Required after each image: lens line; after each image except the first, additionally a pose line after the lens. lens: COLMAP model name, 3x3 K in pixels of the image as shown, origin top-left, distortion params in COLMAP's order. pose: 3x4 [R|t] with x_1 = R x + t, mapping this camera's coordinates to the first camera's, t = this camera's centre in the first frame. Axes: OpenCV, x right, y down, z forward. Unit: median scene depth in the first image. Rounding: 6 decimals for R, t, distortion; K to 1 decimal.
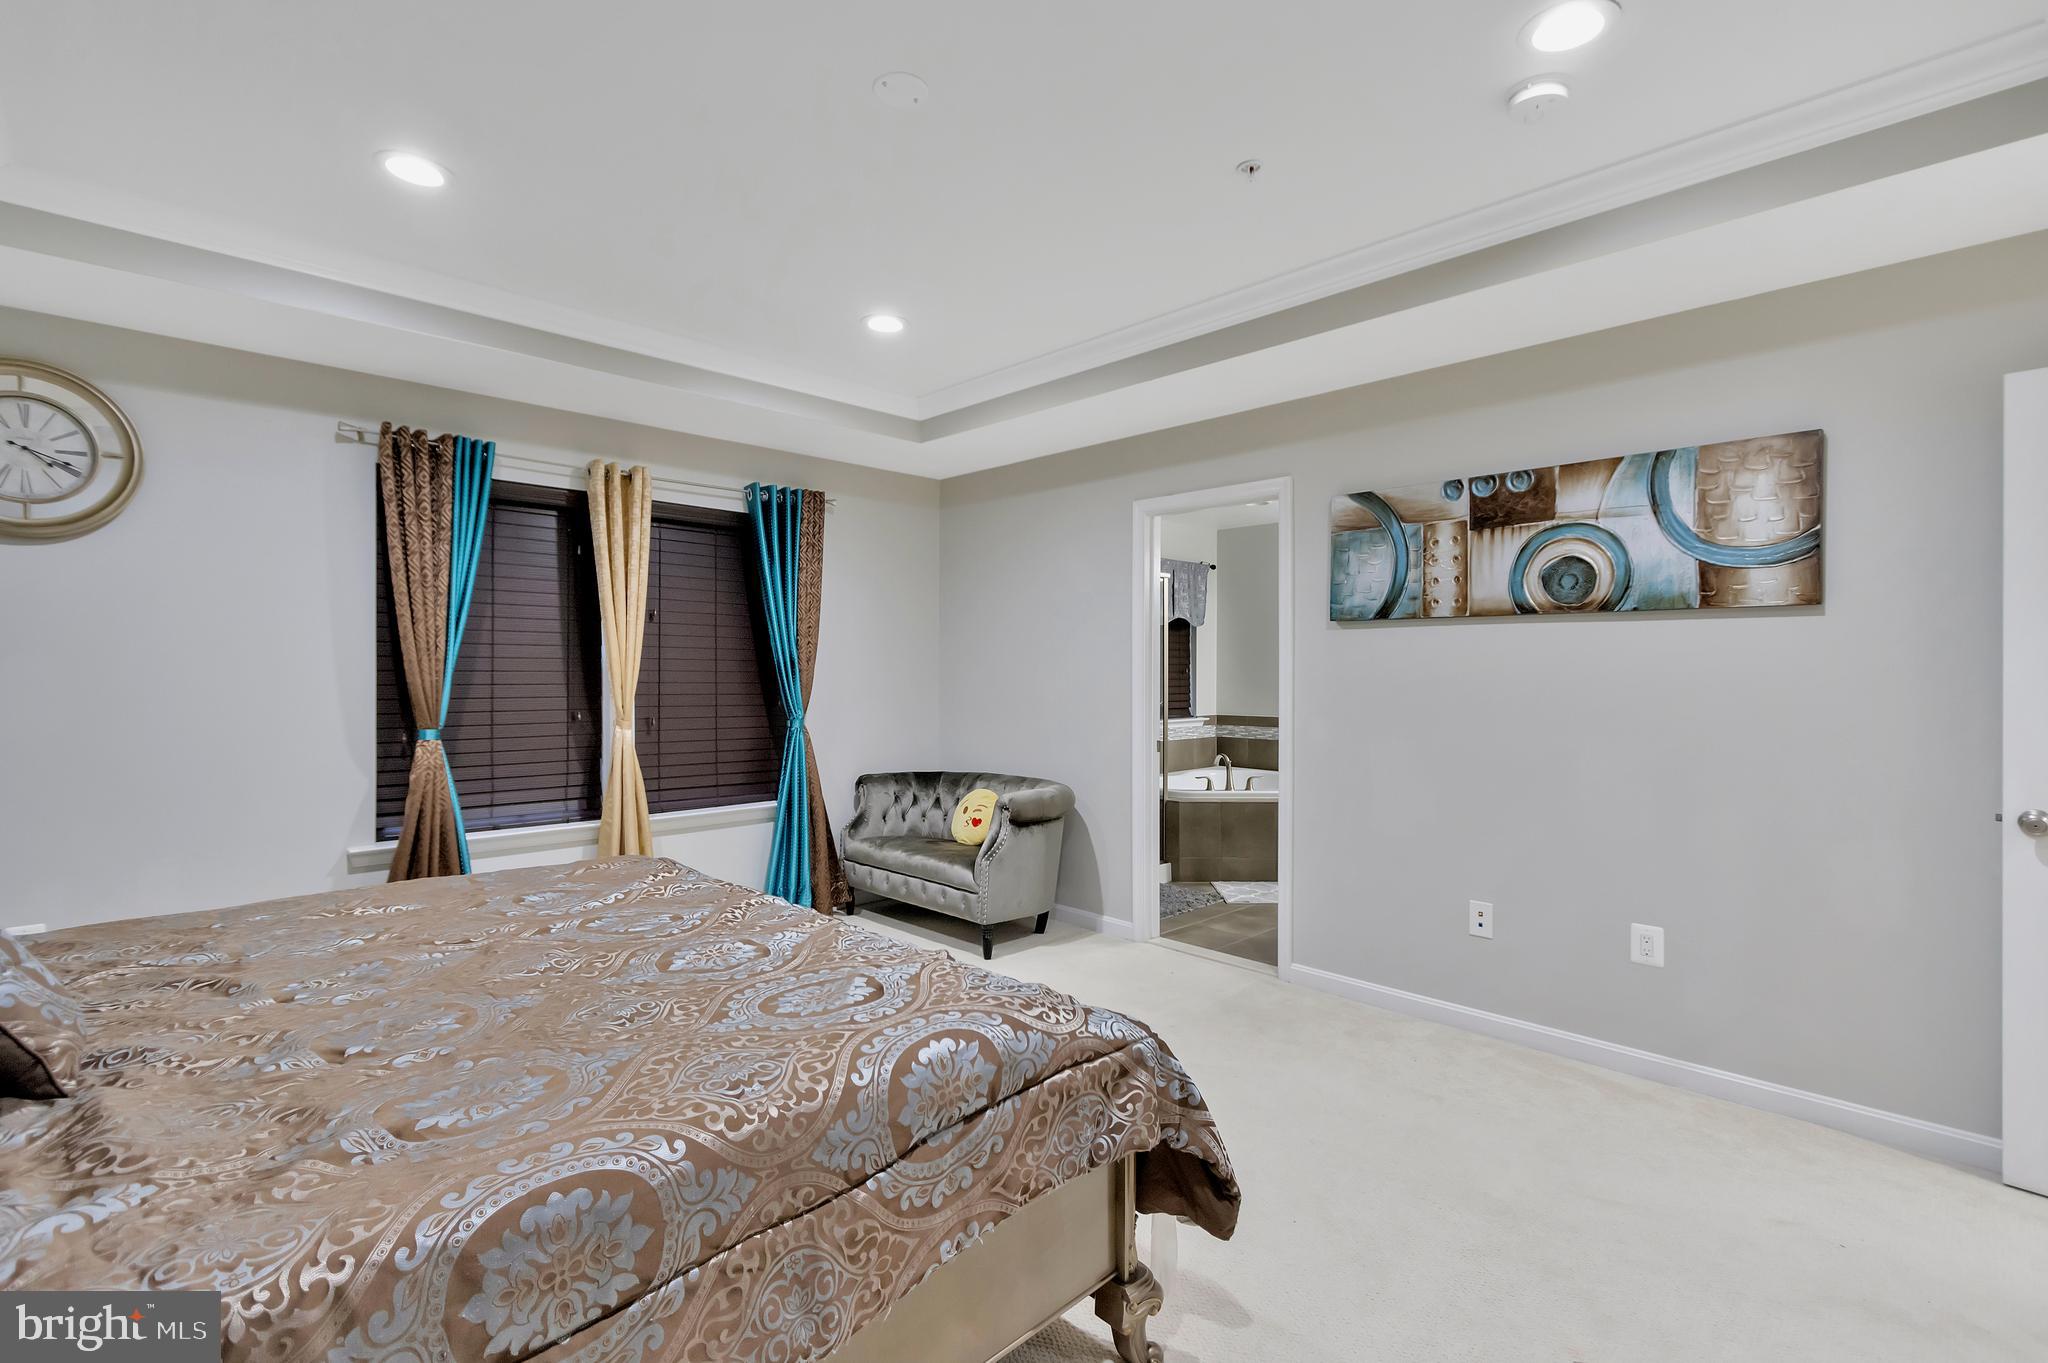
lens RADIAL K [[929.2, 0, 1024.4], [0, 929.2, 671.8], [0, 0, 1]] dist [0.001245, 0.000069]
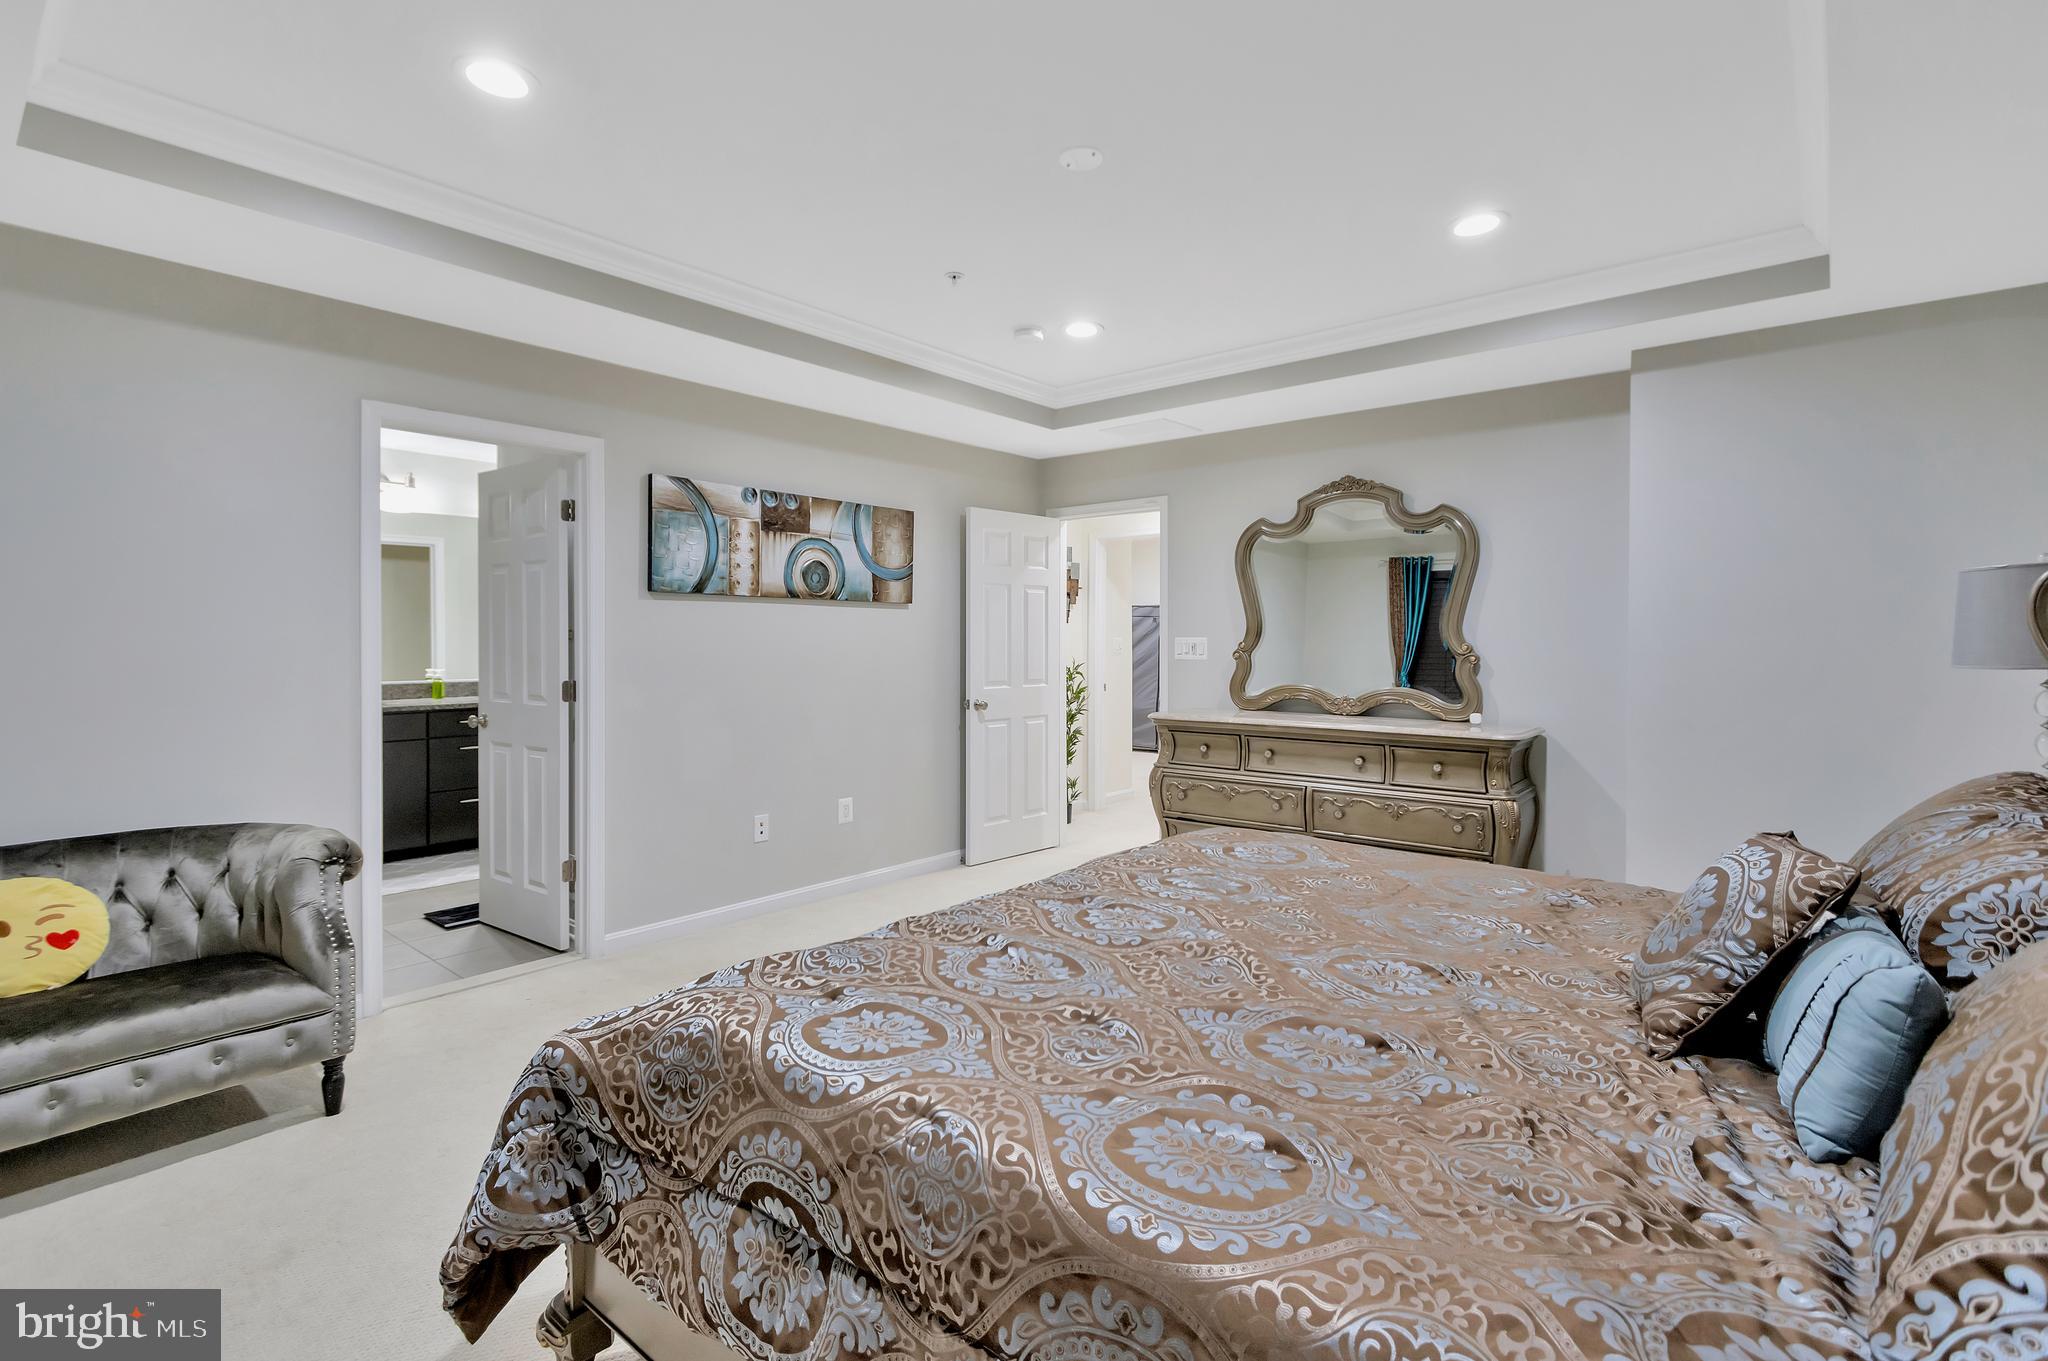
lens RADIAL K [[950.2, 0, 1015.5], [0, 950.2, 652.9], [0, 0, 1]] dist [0.001888, 0.000294]
pose [[-0.100233, -0.019294, 0.994777, -0.888531], [-0.002538, 0.999814, 0.019136, -0.007675], [-0.994961, -0.000606, -0.100263, 0.791190]]
